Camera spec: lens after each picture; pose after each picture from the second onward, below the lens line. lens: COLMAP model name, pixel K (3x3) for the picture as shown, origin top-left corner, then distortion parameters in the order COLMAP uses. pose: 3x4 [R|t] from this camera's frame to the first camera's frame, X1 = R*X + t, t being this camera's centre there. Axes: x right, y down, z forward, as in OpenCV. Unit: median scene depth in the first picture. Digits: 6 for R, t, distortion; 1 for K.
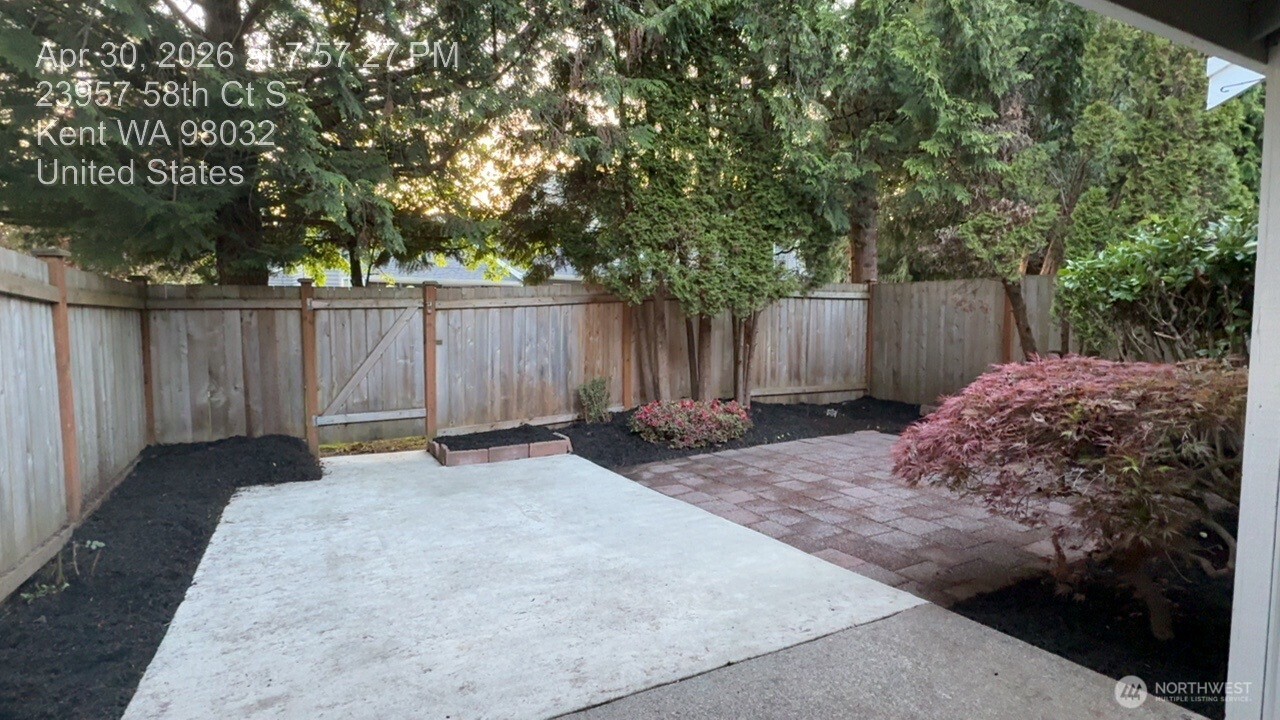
lens RADIAL K [[657.7, 0, 640.0], [0, 657.7, 360.0], [0, 0, 1]] dist [-0.025139, -0.000947]
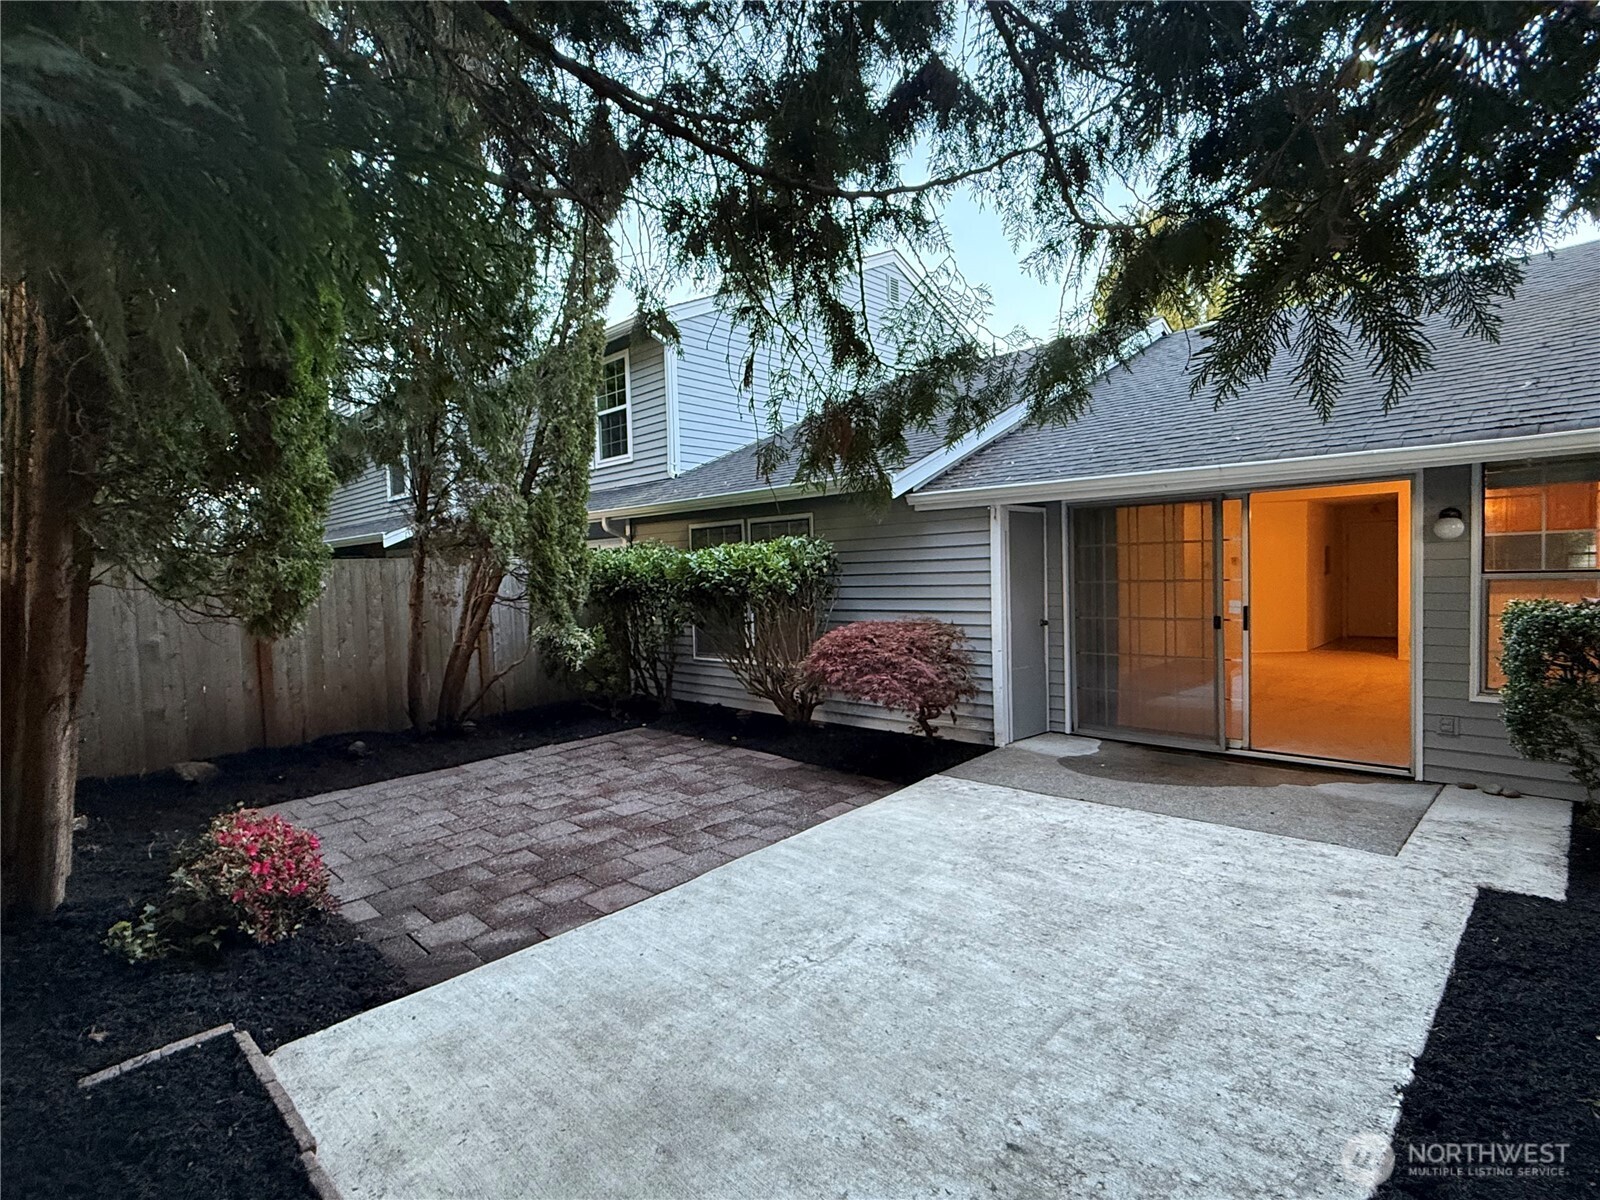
lens RADIAL K [[794.9, 0, 800.0], [0, 794.9, 600.0], [0, 0, 1]] dist [-0.027328, 0.000421]
pose [[-0.310238, -0.027935, 0.950248, -0.902717], [0.099686, 0.993102, 0.061741, -0.147564], [-0.945418, 0.113881, -0.305314, 1.288667]]
